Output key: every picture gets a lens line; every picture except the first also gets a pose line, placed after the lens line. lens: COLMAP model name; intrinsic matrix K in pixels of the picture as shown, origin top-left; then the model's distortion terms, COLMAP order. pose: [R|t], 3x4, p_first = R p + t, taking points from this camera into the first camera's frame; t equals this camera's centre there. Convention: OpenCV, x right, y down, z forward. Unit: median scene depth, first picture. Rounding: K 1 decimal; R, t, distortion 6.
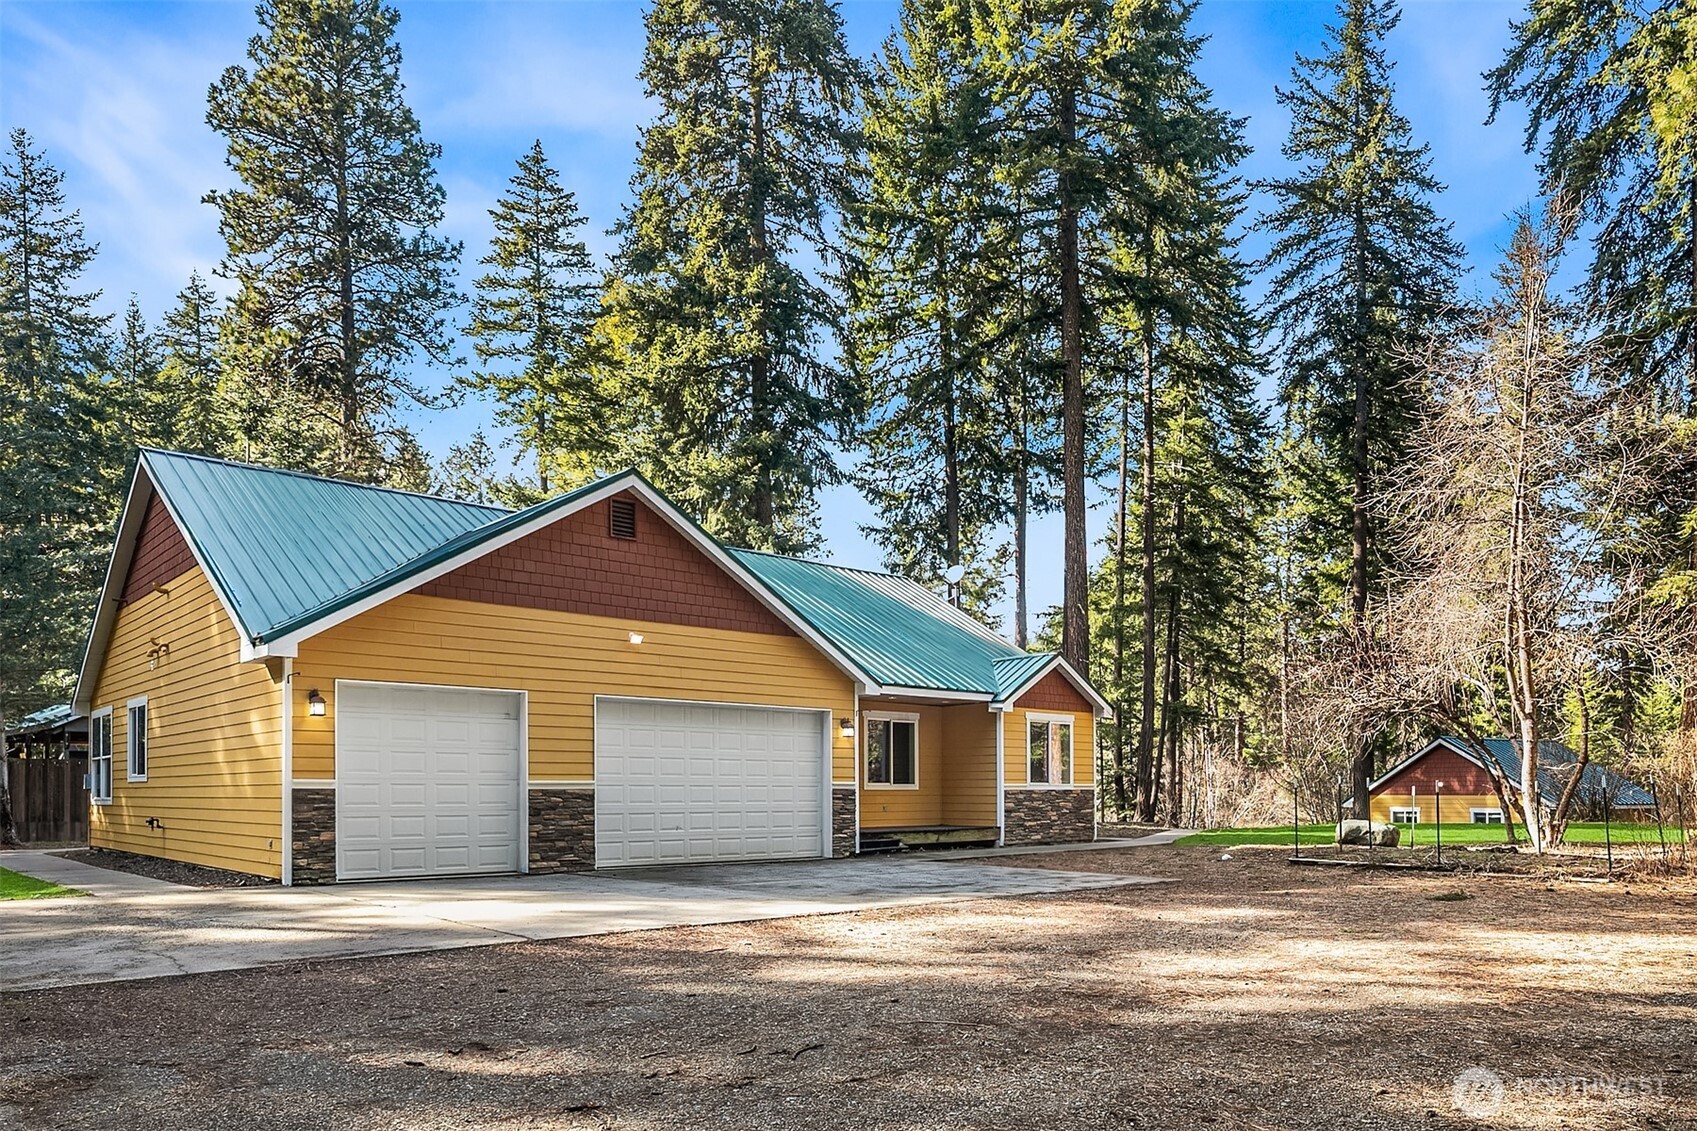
lens RADIAL K [[1166.5, 0, 848.9], [0, 1166.5, 562.5], [0, 0, 1]] dist [-0.003031, -0.000857]
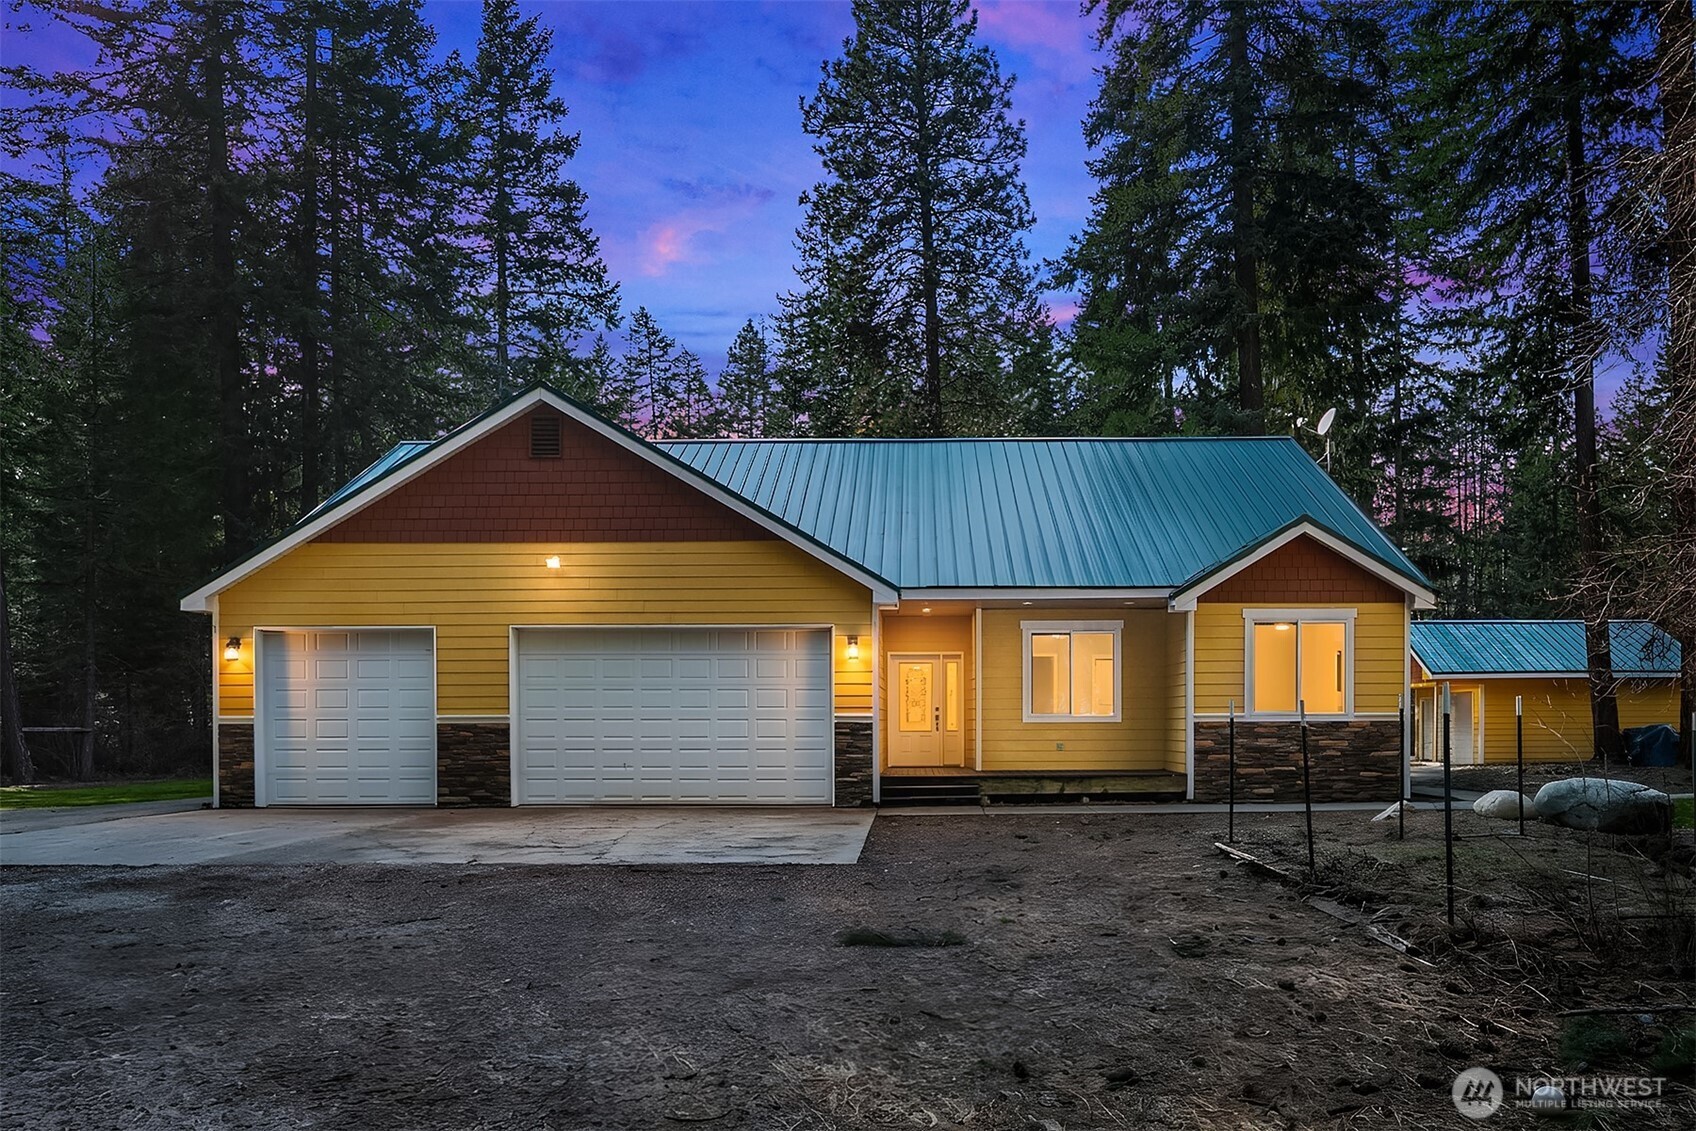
lens RADIAL K [[1165.8, 0, 848.1], [0, 1165.8, 570.0], [0, 0, 1]] dist [-0.003031, -0.000857]
pose [[0.730657, -0.096869, -0.675838, 0.655221], [0.133564, 0.991037, 0.002351, 0.106815], [0.669553, -0.091985, 0.737046, 0.503437]]
